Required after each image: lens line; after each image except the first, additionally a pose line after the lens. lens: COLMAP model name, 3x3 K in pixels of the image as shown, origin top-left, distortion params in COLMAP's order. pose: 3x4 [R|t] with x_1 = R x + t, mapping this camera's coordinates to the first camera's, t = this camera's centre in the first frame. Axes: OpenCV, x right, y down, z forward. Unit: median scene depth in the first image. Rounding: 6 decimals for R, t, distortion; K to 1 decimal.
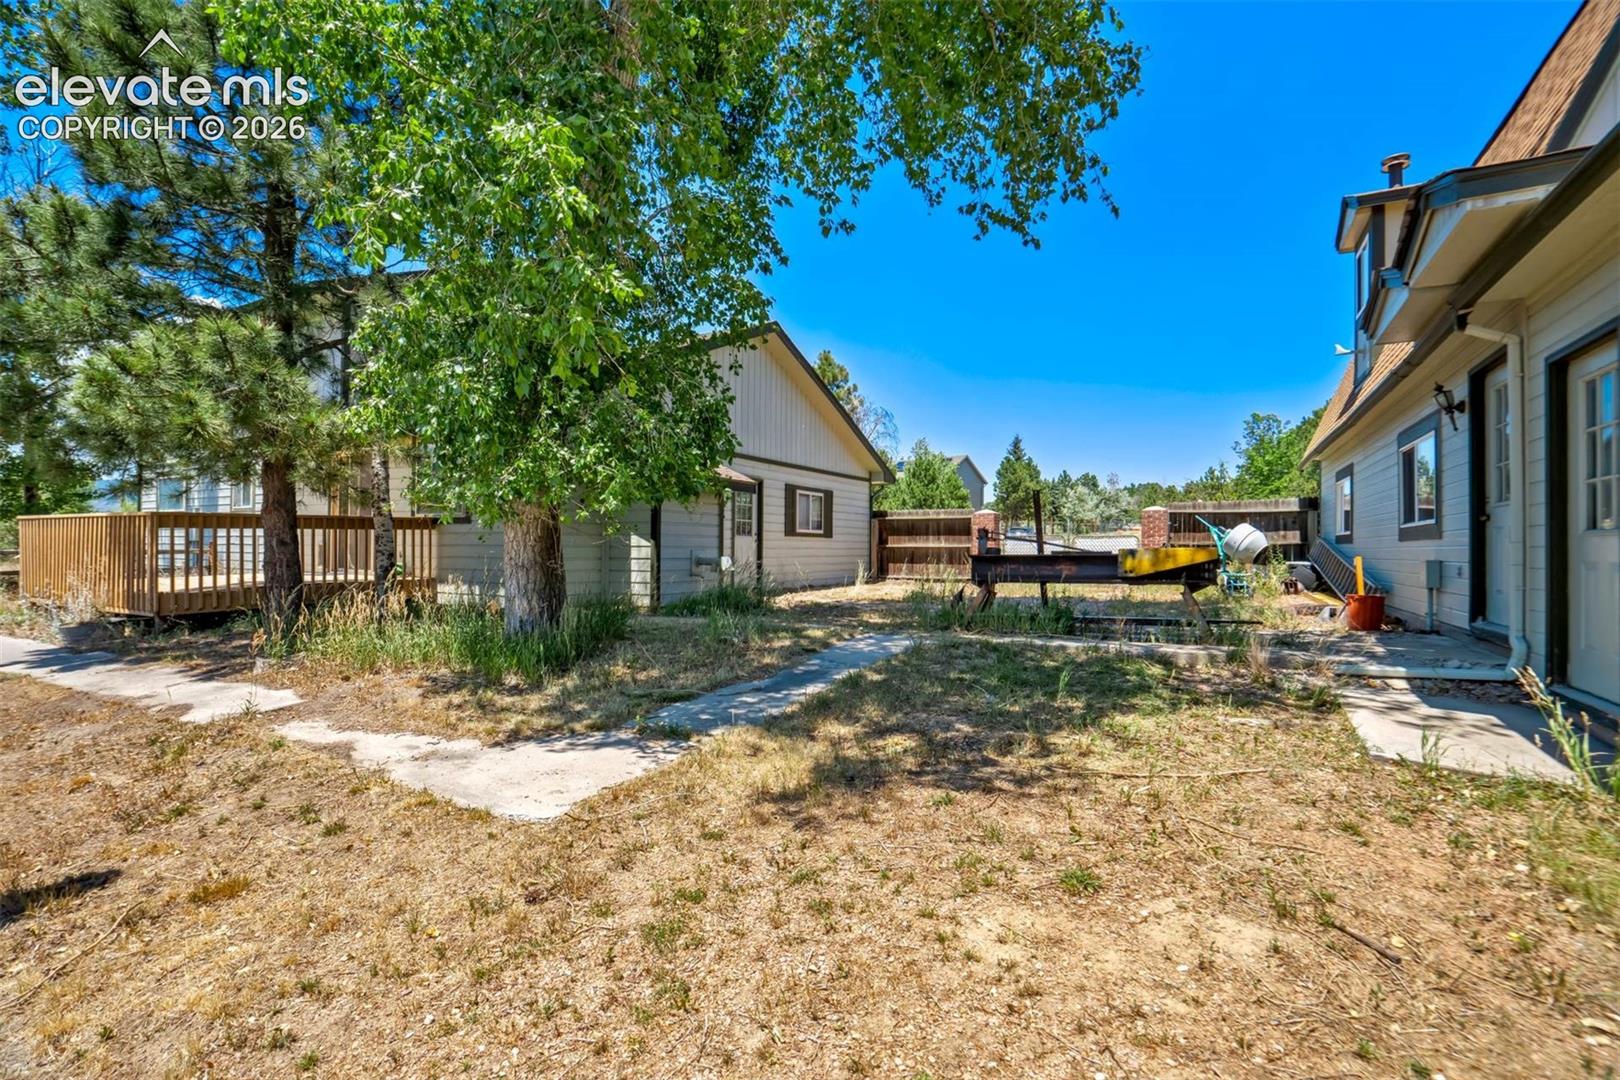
lens RADIAL K [[752.5, 0, 807.2], [0, 752.5, 536.9], [0, 0, 1]] dist [-0.012563, 0.000676]
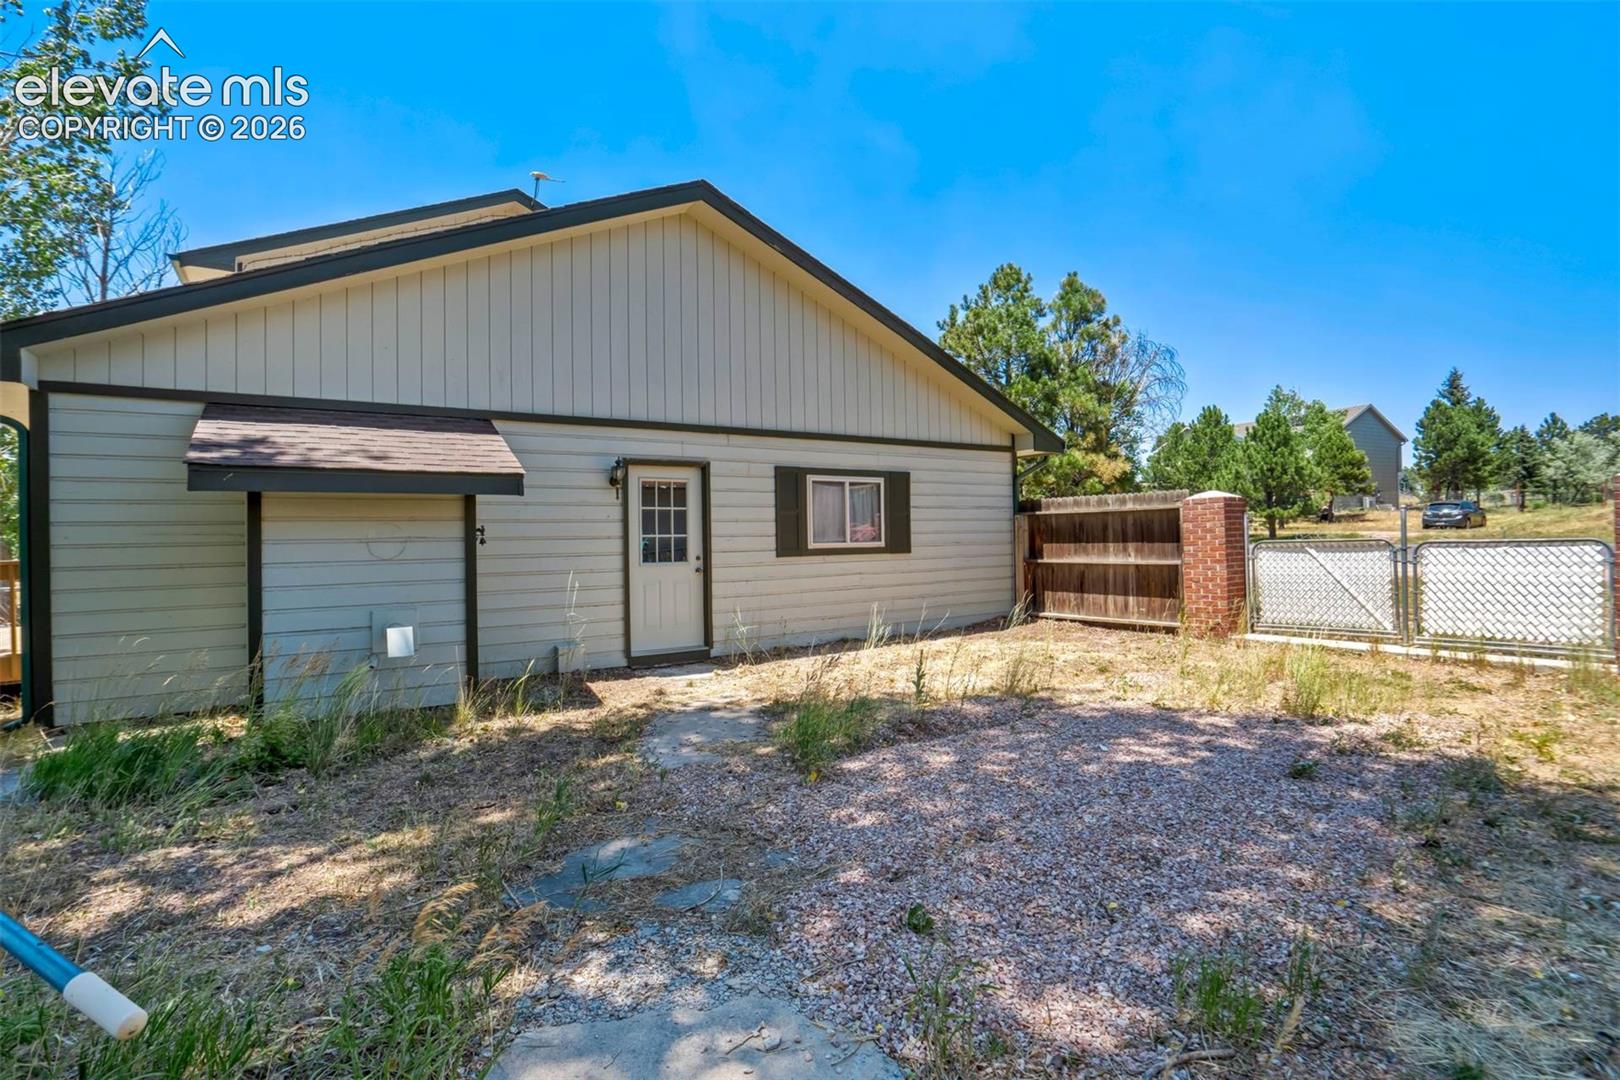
lens RADIAL K [[752.5, 0, 815.2], [0, 752.5, 536.3], [0, 0, 1]] dist [-0.012563, 0.000676]
pose [[0.892868, -0.024074, -0.449674, 0.209933], [0.031908, 0.999442, 0.009851, -0.017703], [0.449186, -0.023144, 0.893138, 0.406242]]
